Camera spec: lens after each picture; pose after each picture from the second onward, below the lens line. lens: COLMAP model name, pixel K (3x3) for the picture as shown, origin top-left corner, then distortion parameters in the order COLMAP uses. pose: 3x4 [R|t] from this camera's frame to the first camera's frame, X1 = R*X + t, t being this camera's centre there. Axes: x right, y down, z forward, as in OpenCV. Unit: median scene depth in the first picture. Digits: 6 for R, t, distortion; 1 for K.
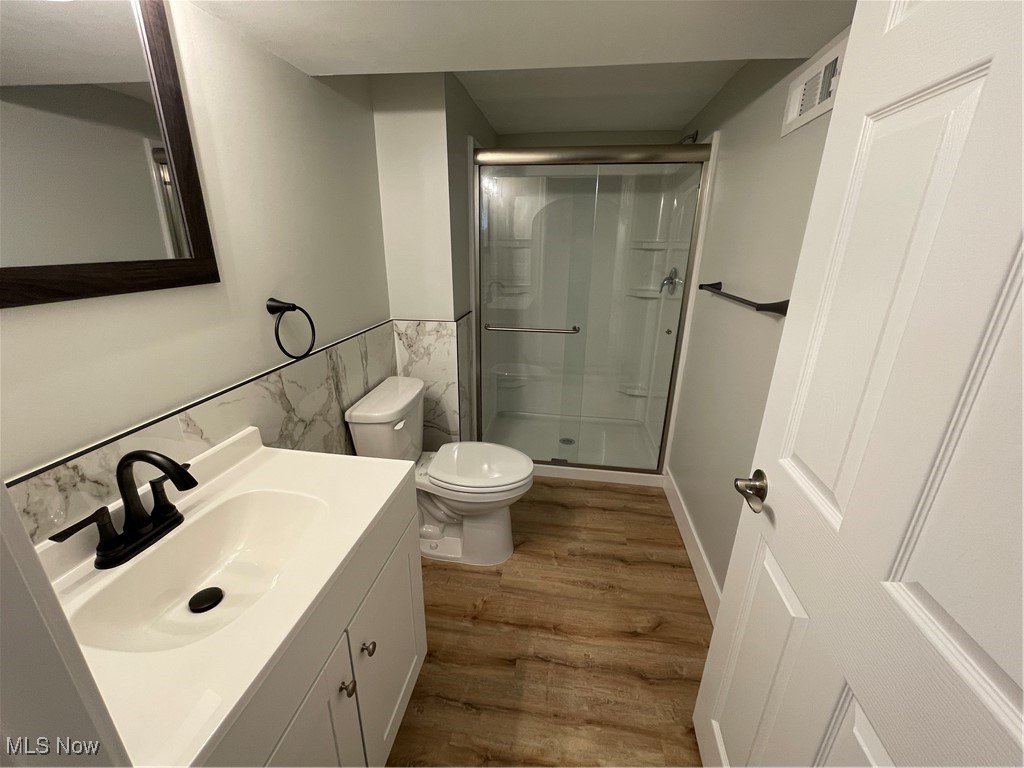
lens RADIAL K [[413.8, 0, 510.3], [0, 413.8, 384.3], [0, 0, 1]] dist [-0.003013, -0.000217]
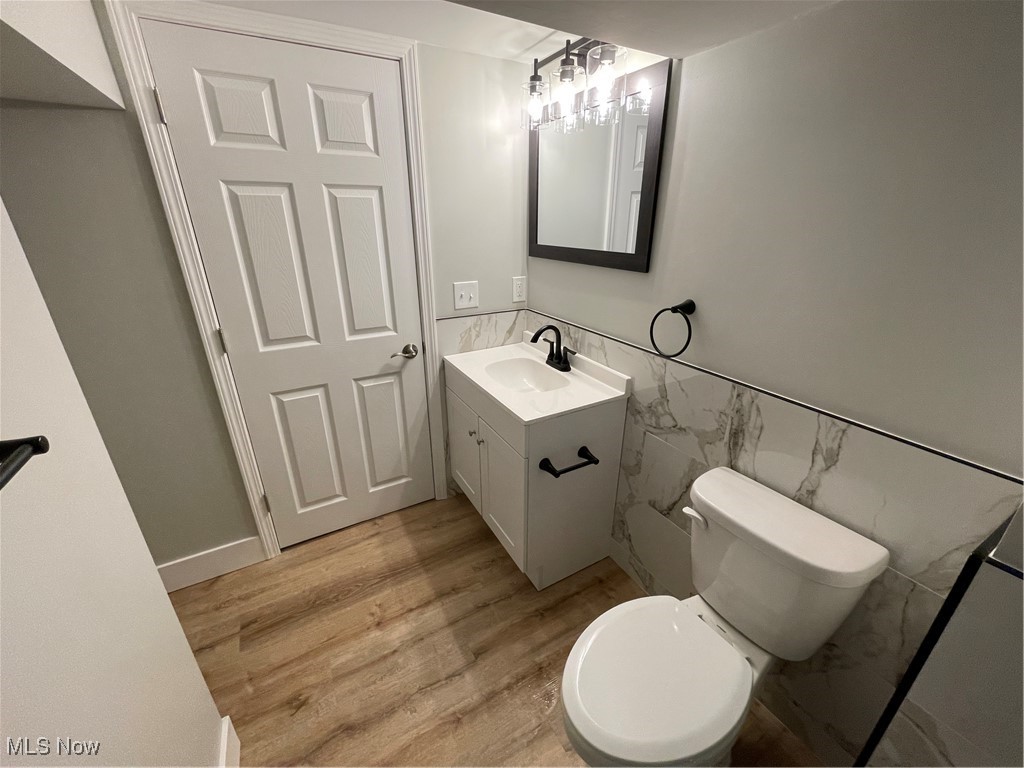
lens RADIAL K [[413.8, 0, 510.3], [0, 413.8, 384.3], [0, 0, 1]] dist [-0.003013, -0.000217]
pose [[-0.788627, 0.219537, -0.574343, 0.405847], [-0.212919, 0.778791, 0.590042, -0.507505], [0.576830, 0.587612, -0.567432, 1.301627]]
